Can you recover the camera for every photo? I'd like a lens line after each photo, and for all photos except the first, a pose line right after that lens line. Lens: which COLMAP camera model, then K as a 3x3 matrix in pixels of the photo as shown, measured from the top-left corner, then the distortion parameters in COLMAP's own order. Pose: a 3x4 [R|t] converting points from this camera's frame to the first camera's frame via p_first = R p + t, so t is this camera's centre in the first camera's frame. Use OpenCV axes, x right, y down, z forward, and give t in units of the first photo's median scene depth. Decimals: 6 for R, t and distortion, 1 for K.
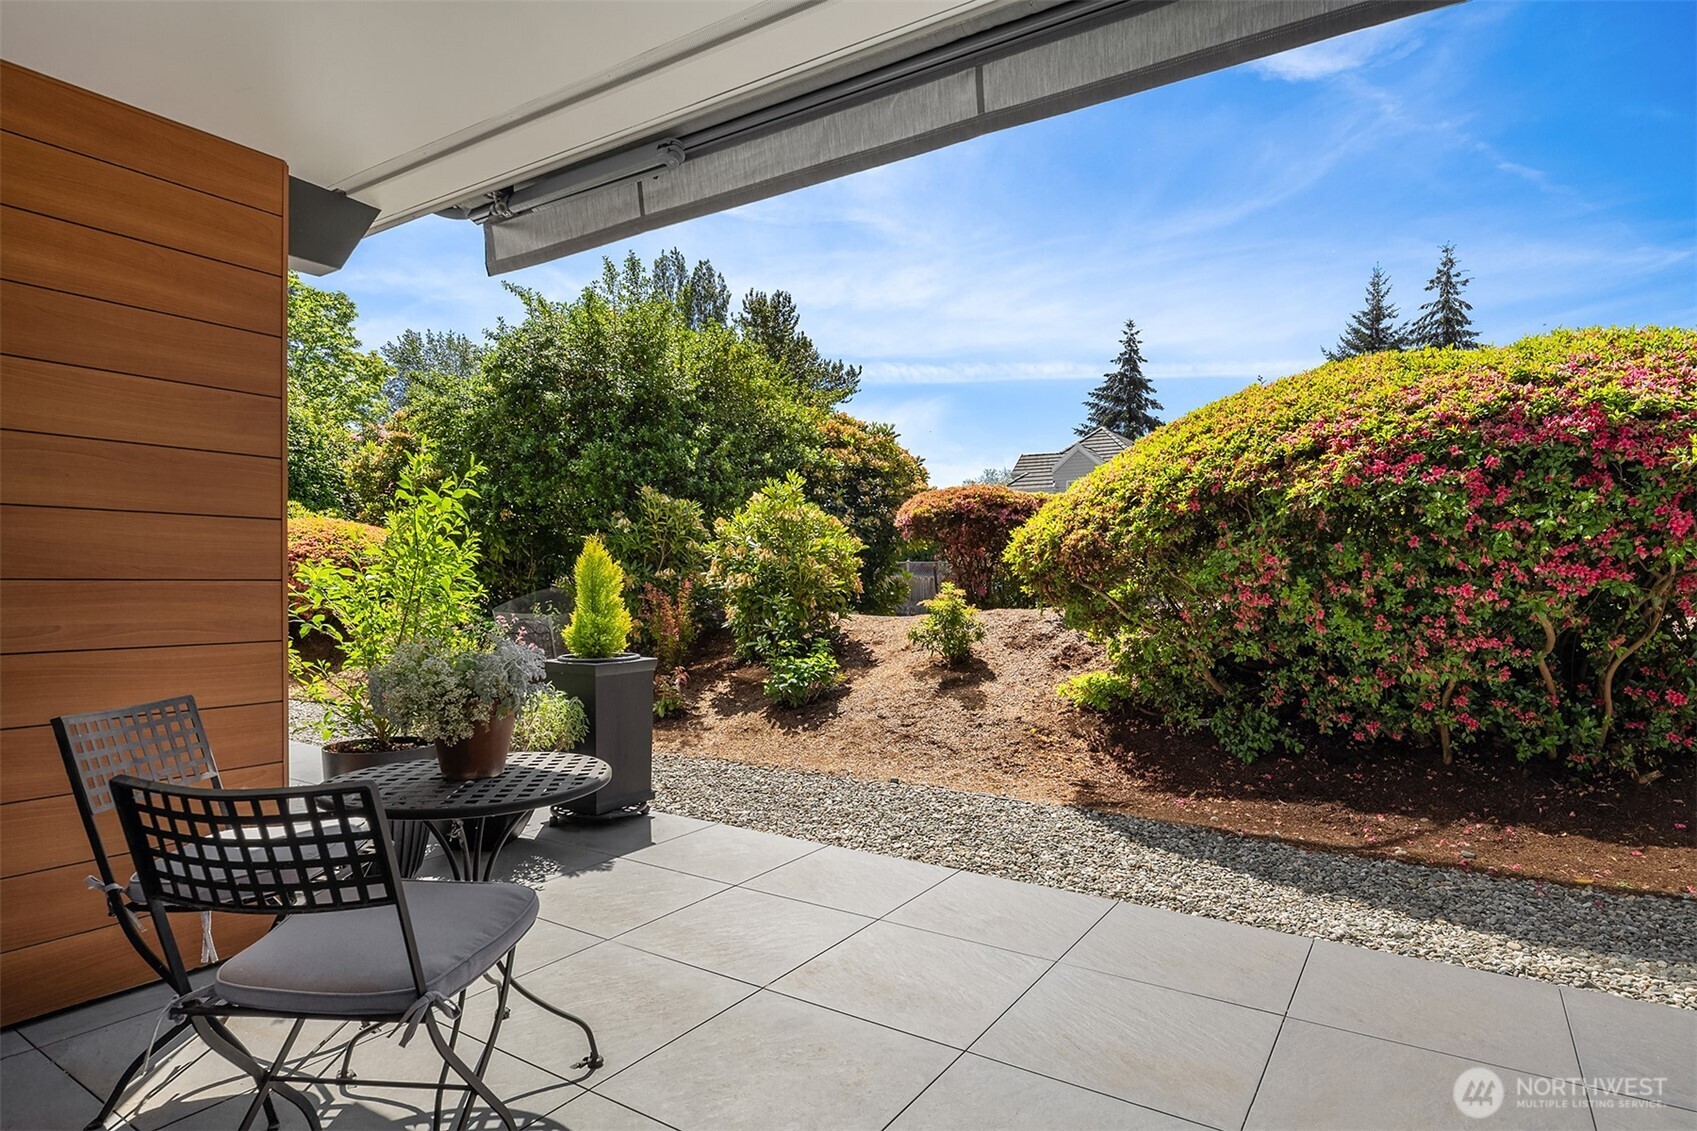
lens RADIAL K [[916.2, 0, 853.0], [0, 916.2, 575.1], [0, 0, 1]] dist [-0.005518, -0.001500]
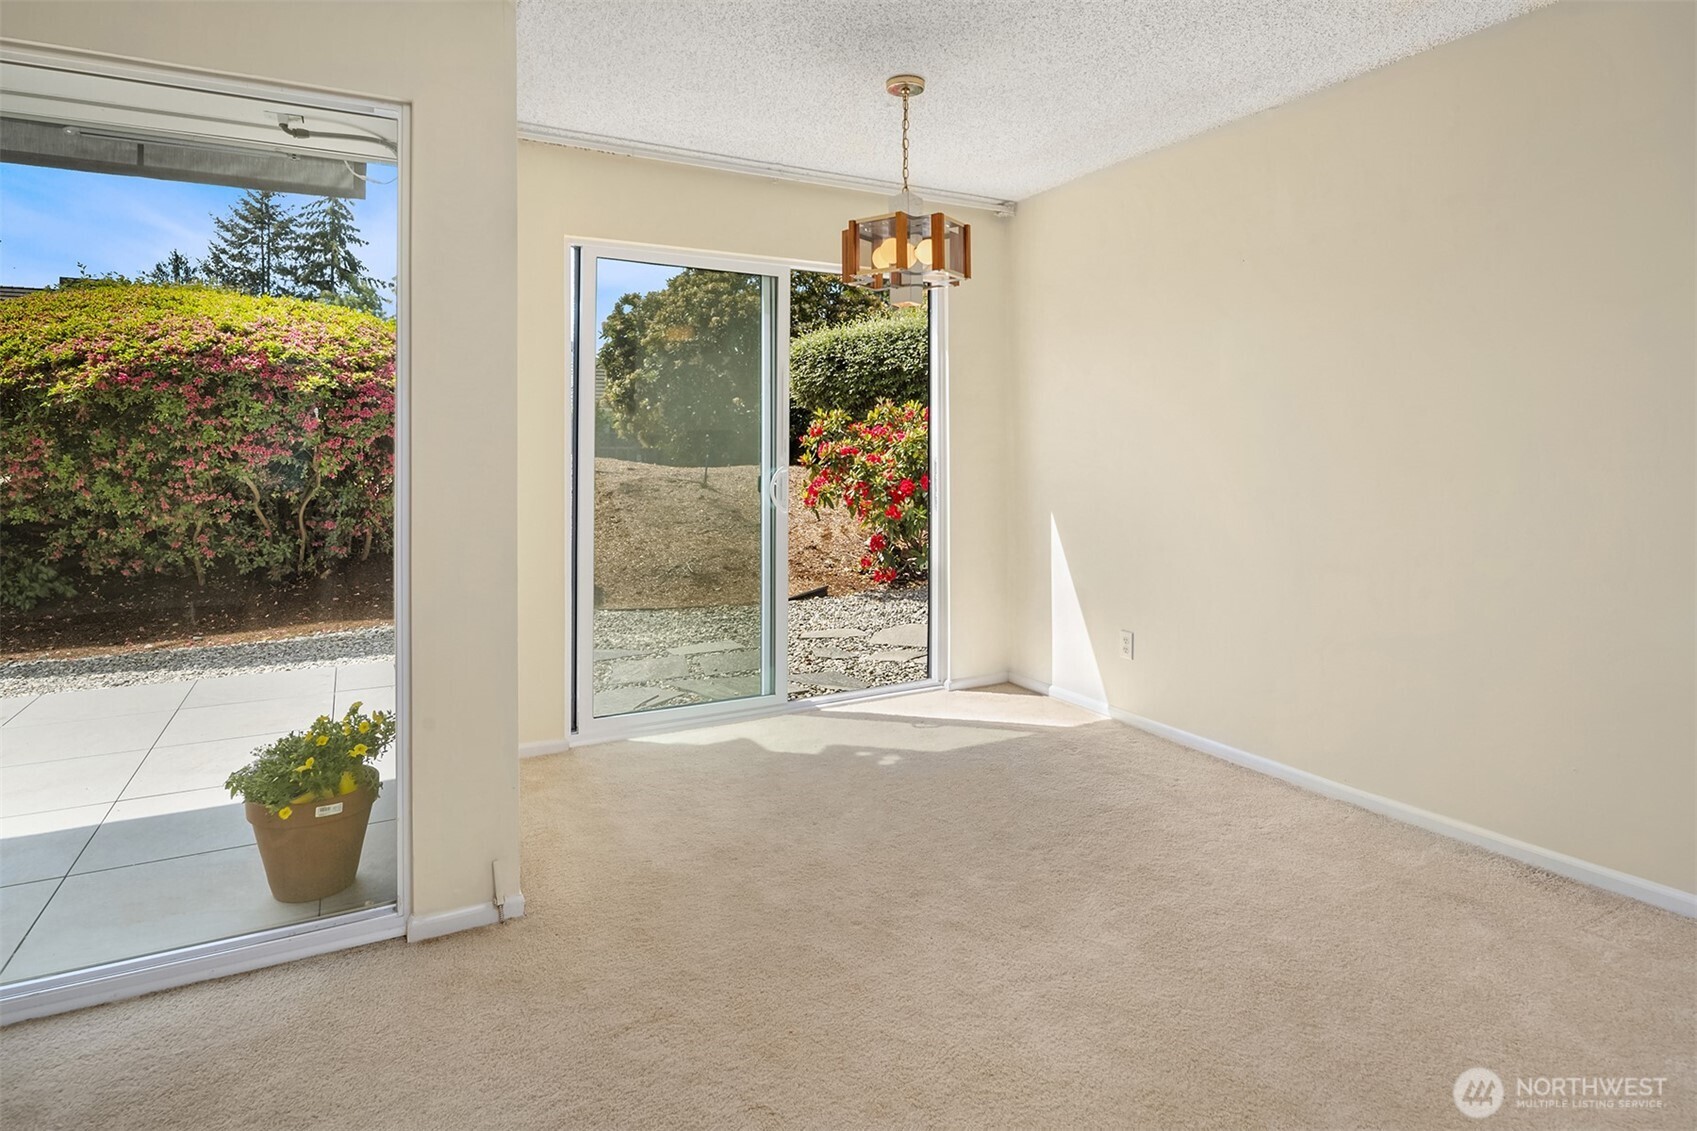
lens RADIAL K [[928.3, 0, 852.5], [0, 928.3, 450.2], [0, 0, 1]] dist [-0.000416, -0.001052]
pose [[0.480770, -0.002924, 0.876842, -0.145524], [0.002477, 0.999995, 0.001976, -0.004021], [-0.876843, 0.001222, 0.480775, -0.670478]]
